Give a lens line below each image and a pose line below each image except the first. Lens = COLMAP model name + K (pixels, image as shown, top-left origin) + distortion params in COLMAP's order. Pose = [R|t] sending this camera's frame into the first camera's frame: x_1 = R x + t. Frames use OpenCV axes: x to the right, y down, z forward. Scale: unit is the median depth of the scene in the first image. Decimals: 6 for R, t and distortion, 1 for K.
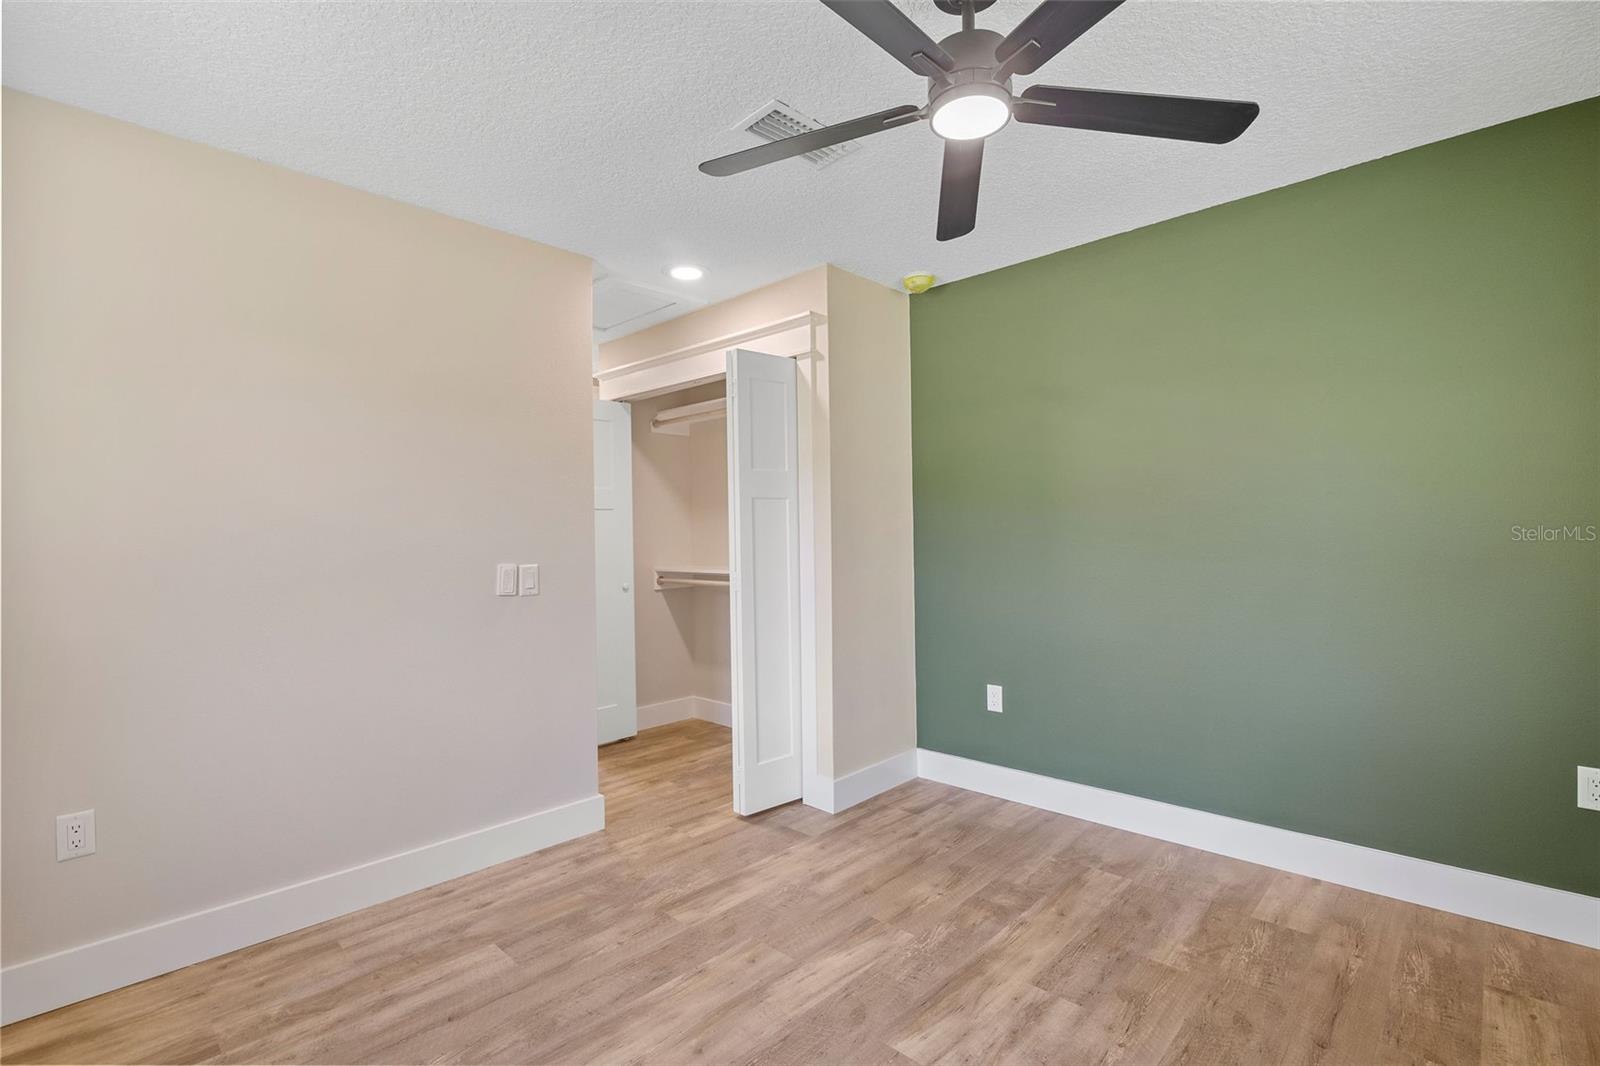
lens RADIAL K [[752.7, 0, 801.8], [0, 752.7, 549.2], [0, 0, 1]] dist [-0.015985, -0.000013]
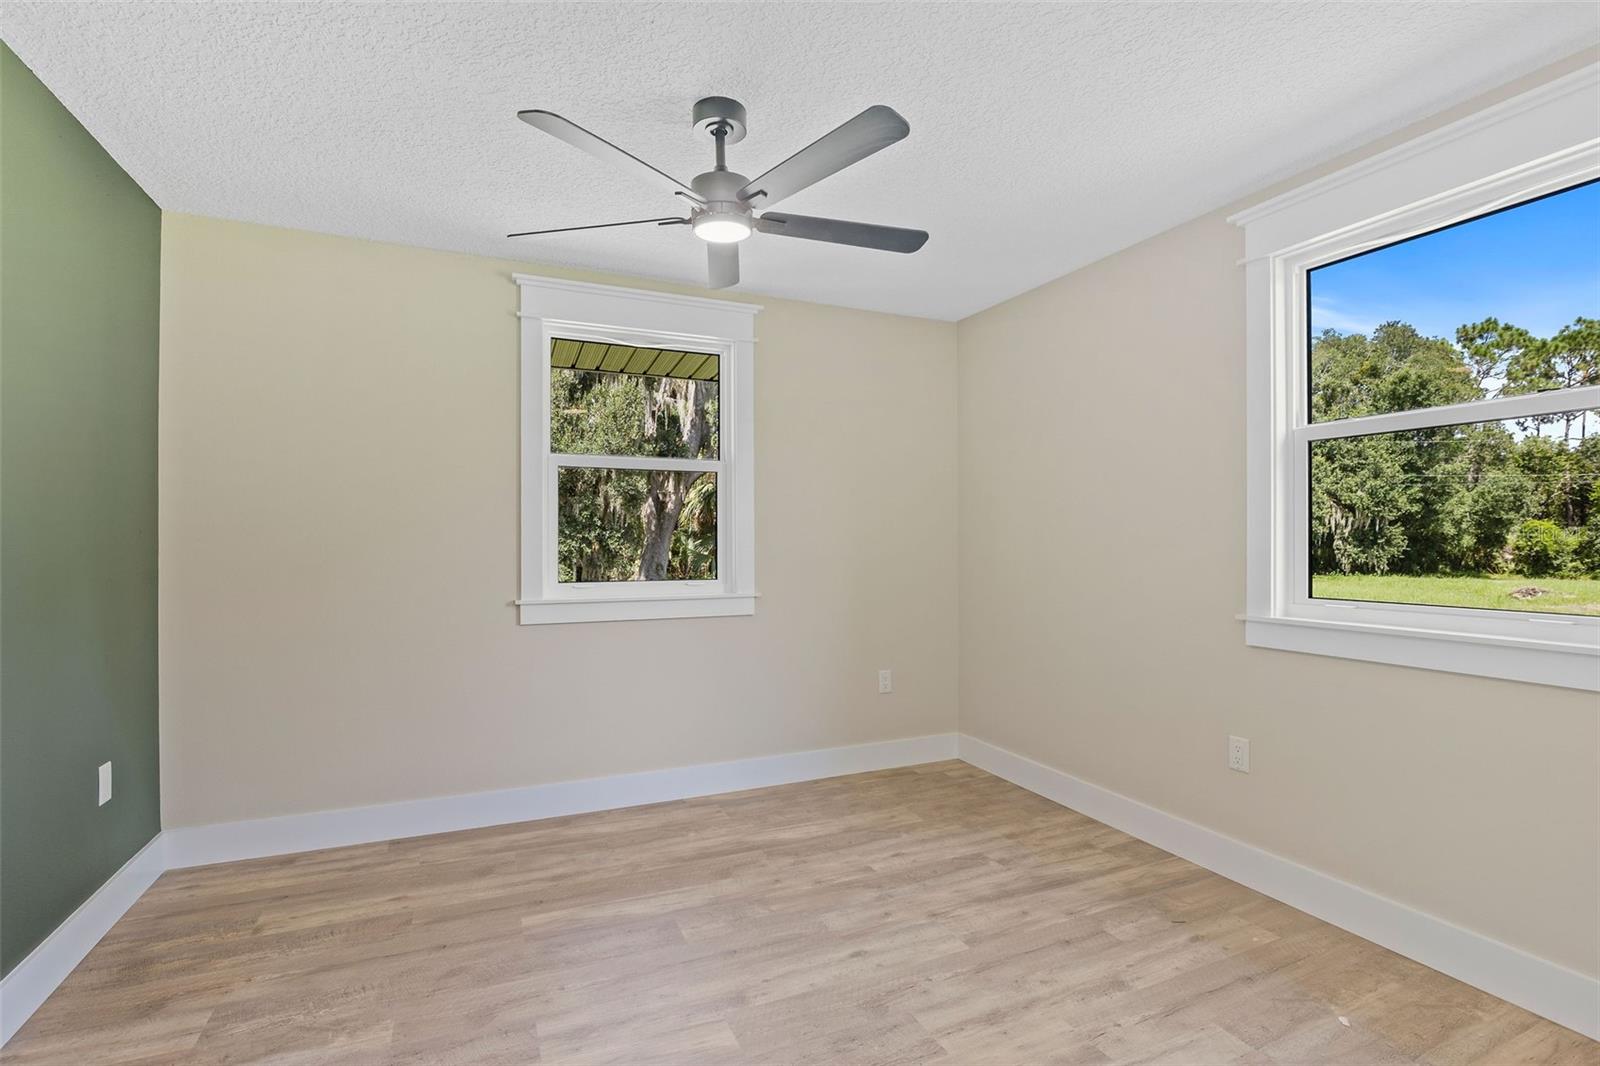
lens RADIAL K [[752.7, 0, 801.8], [0, 752.7, 549.2], [0, 0, 1]] dist [-0.015985, -0.000013]
pose [[-0.931688, 0.014579, 0.362968, -0.310673], [0.021728, 0.999642, 0.015621, -0.018071], [-0.362610, 0.022441, -0.931671, 1.747324]]
